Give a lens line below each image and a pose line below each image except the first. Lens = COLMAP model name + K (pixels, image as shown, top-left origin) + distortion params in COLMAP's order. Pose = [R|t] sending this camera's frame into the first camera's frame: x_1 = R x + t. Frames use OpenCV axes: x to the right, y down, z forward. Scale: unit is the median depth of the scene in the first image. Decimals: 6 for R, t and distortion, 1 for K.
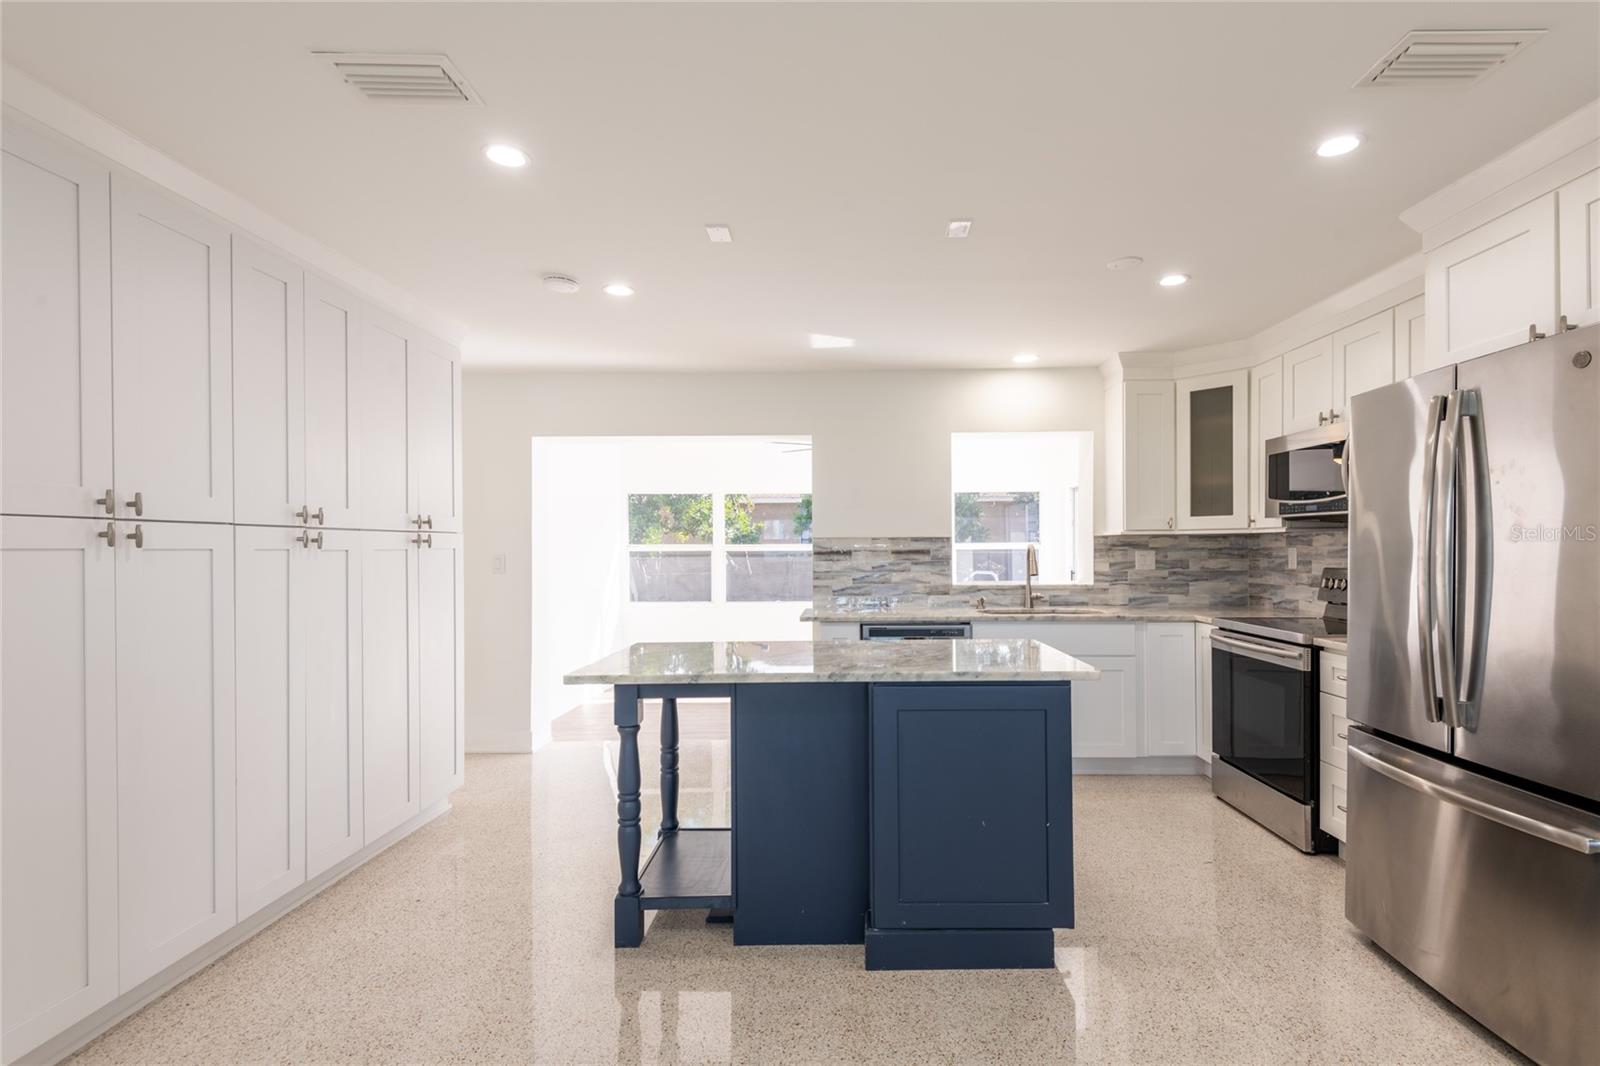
lens RADIAL K [[738.4, 0, 833.8], [0, 738.4, 549.1], [0, 0, 1]] dist [0.029216, -0.016400]
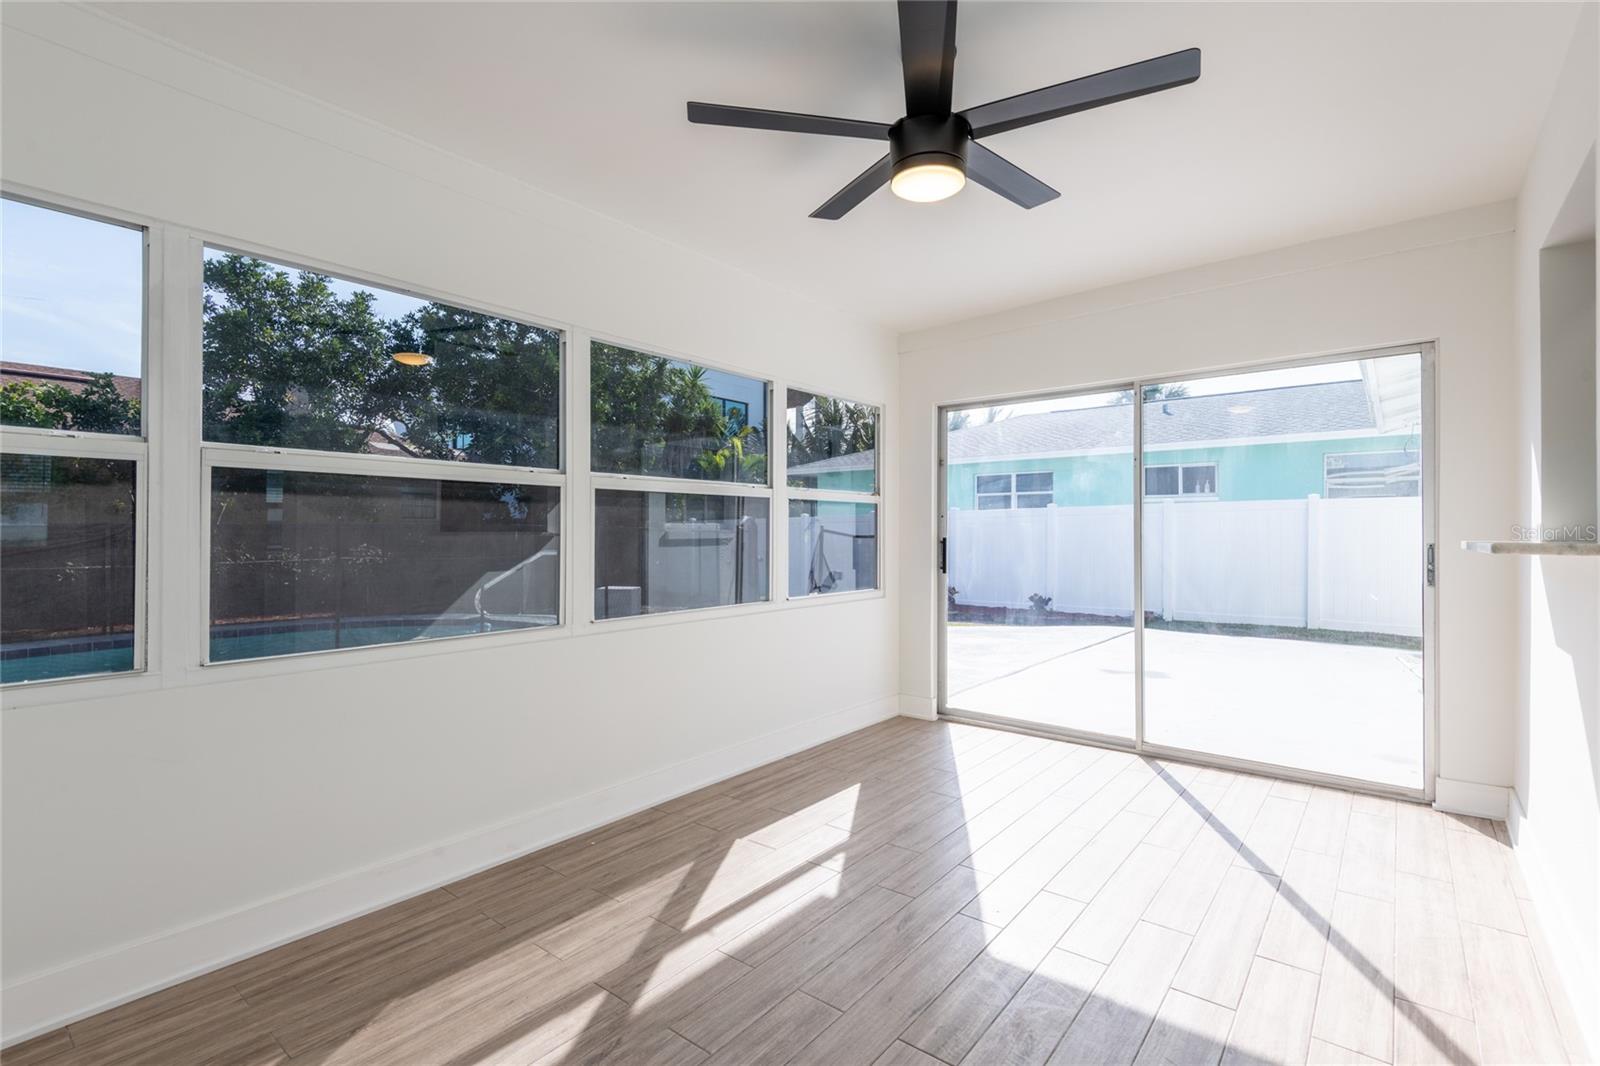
lens RADIAL K [[738.4, 0, 761.2], [0, 738.4, 556.0], [0, 0, 1]] dist [0.029216, -0.016400]
pose [[0.639952, -0.024130, 0.768036, -0.413976], [0.004185, 0.999601, 0.027918, 0.049050], [-0.768403, -0.014652, 0.639798, 1.284358]]
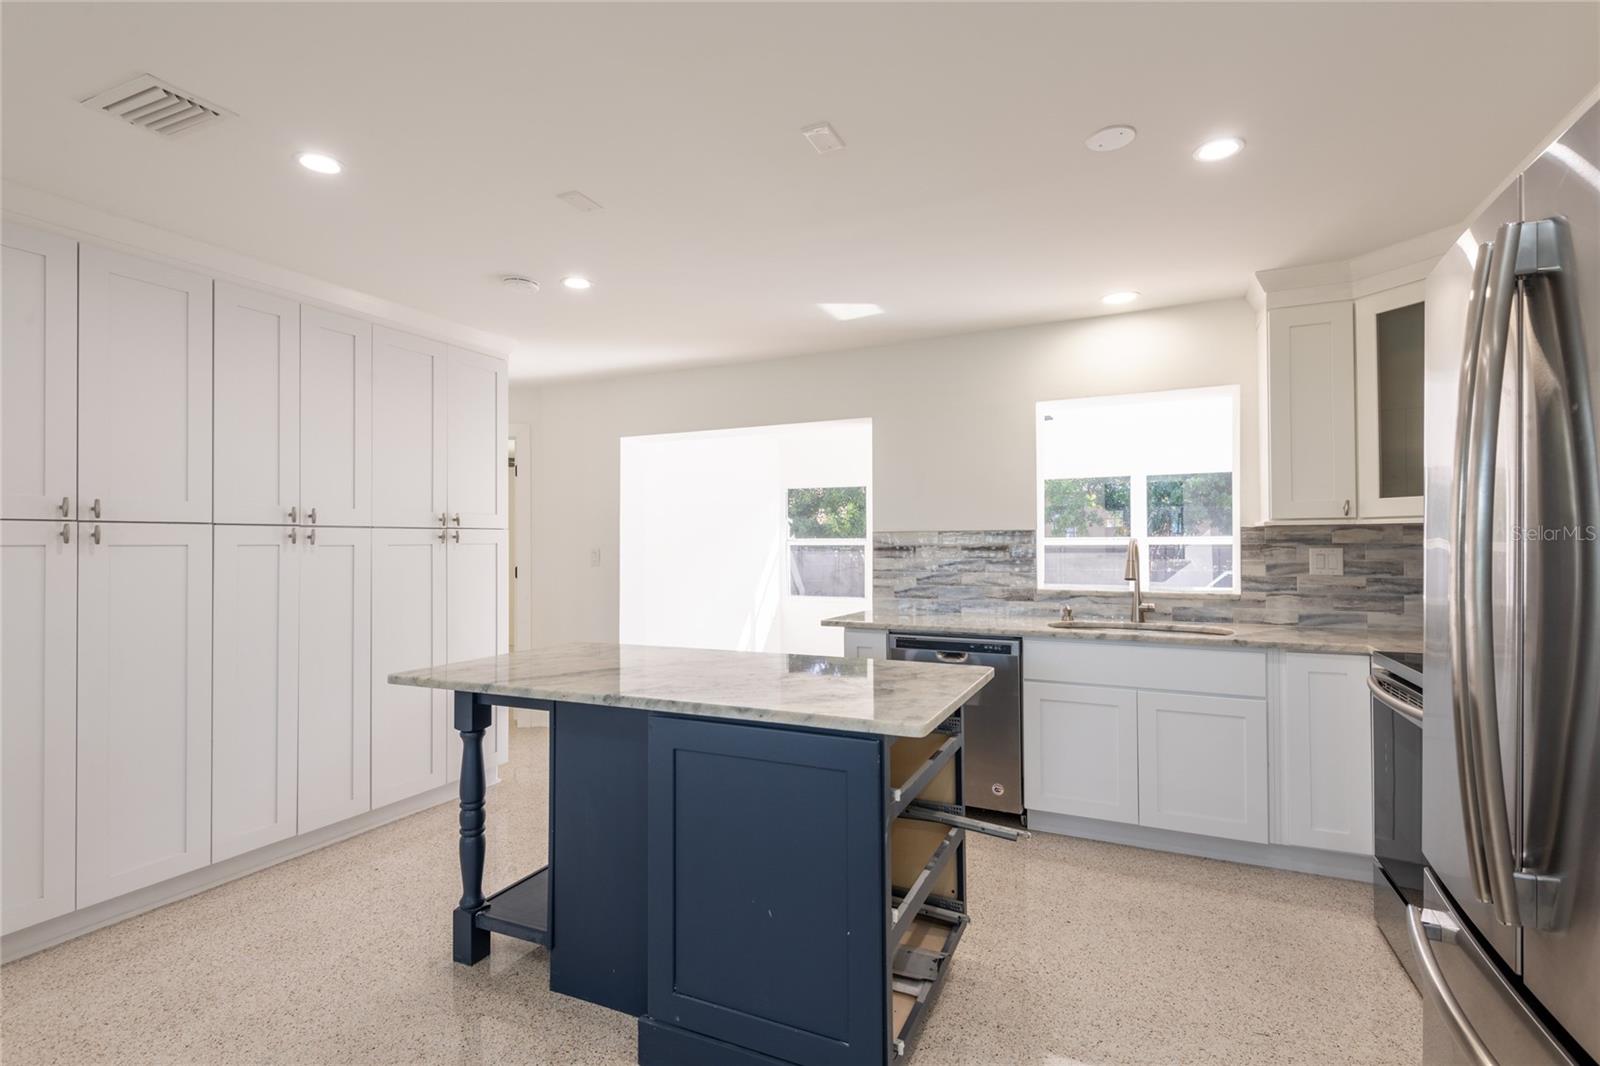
lens RADIAL K [[738.4, 0, 792.5], [0, 738.4, 535.2], [0, 0, 1]] dist [0.029216, -0.016400]
pose [[0.909618, -0.002214, -0.415440, 0.281182], [-0.001377, 0.999964, -0.008345, -0.003746], [0.415443, 0.008163, 0.909583, 0.166065]]
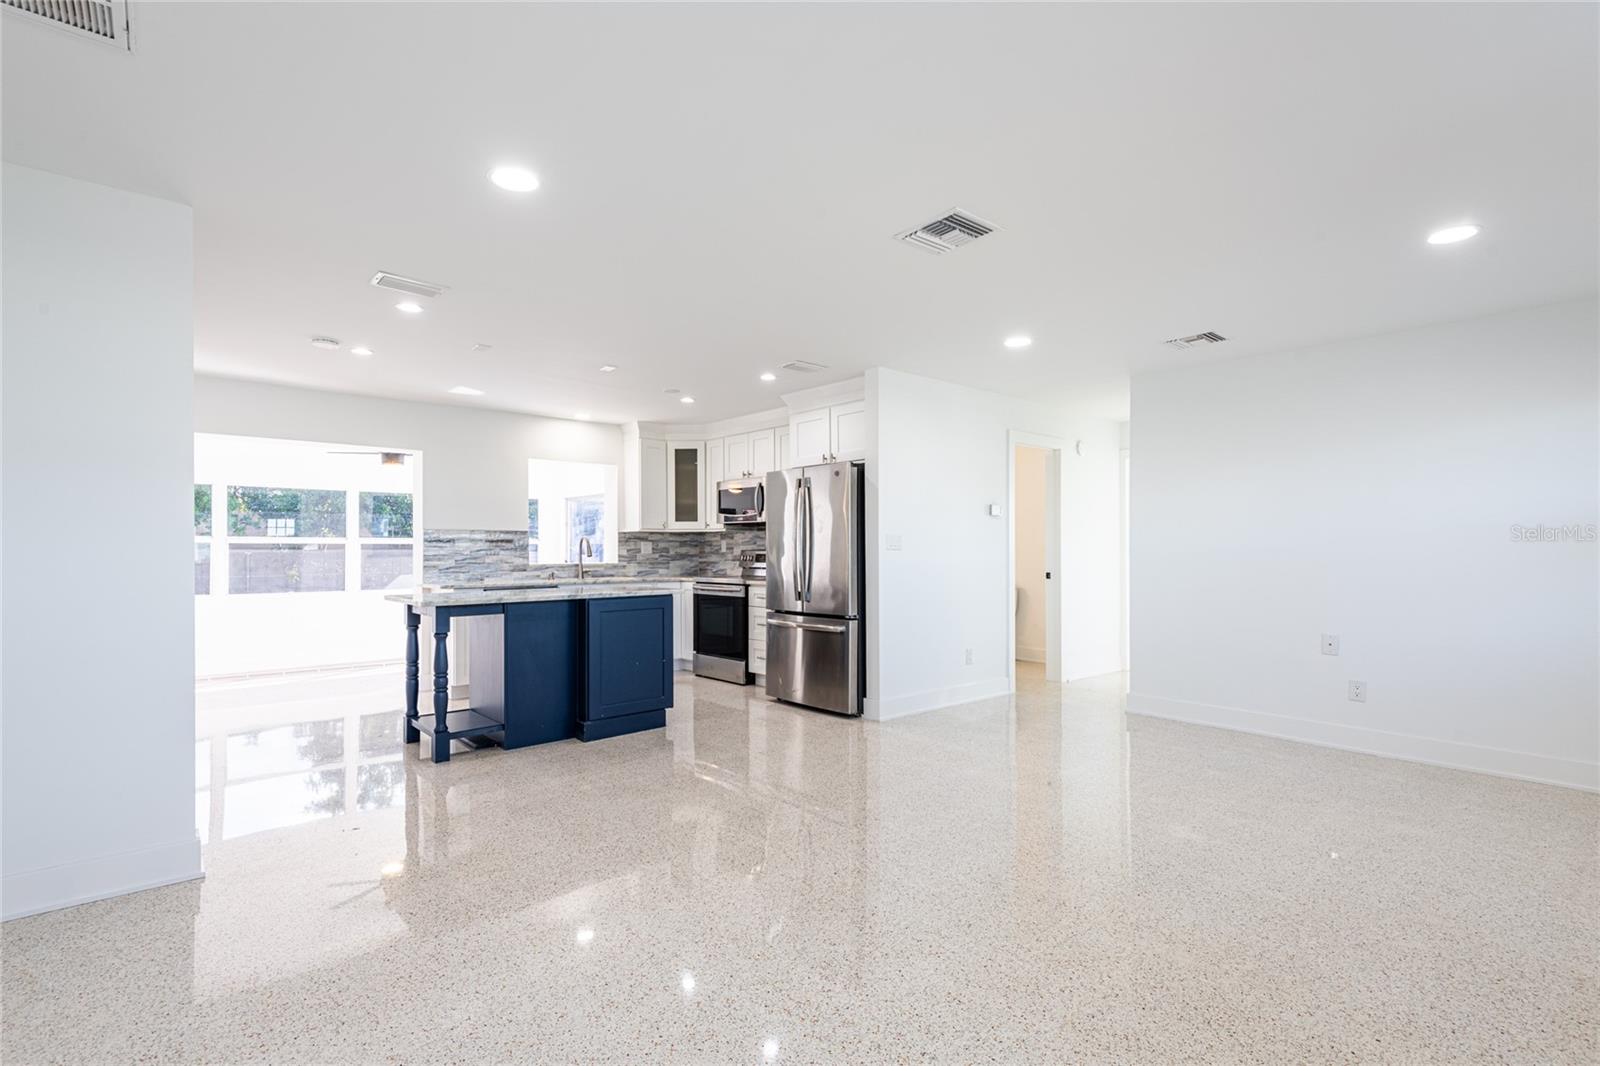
lens RADIAL K [[738.4, 0, 788.1], [0, 738.4, 555.8], [0, 0, 1]] dist [0.029216, -0.016400]
pose [[0.746898, -0.000511, 0.664938, -0.466320], [-0.001242, 0.999997, 0.002164, 0.031493], [-0.664937, -0.002442, 0.746895, -0.453604]]
